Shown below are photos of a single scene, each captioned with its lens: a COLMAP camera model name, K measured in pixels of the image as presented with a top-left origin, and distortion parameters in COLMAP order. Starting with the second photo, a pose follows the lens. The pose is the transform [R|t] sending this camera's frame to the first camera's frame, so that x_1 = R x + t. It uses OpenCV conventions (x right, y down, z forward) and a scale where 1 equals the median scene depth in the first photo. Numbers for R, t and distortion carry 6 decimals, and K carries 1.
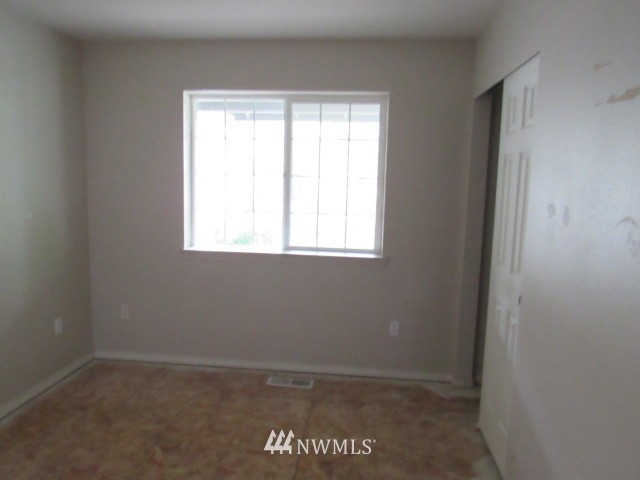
lens RADIAL K [[453.1, 0, 319.6], [0, 453.1, 240.5], [0, 0, 1]] dist [-0.022844, 0.001976]
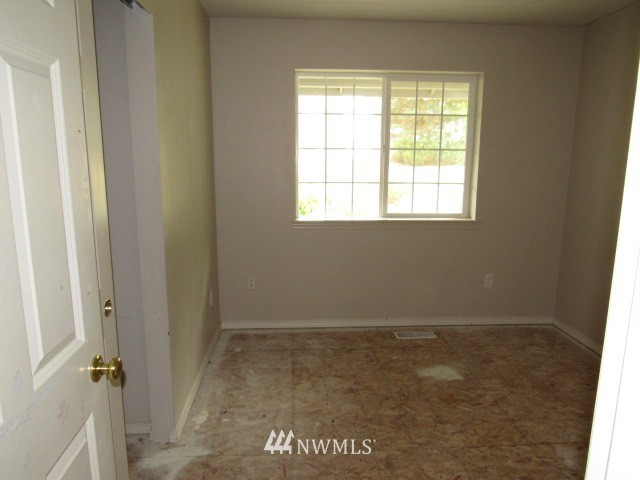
lens RADIAL K [[453.1, 0, 305.4], [0, 453.1, 226.3], [0, 0, 1]] dist [-0.022844, 0.001976]
pose [[0.984467, -0.046666, 0.169255, -0.455358], [0.040352, 0.998362, 0.040556, -0.008754], [-0.170870, -0.033097, 0.984738, -0.036154]]
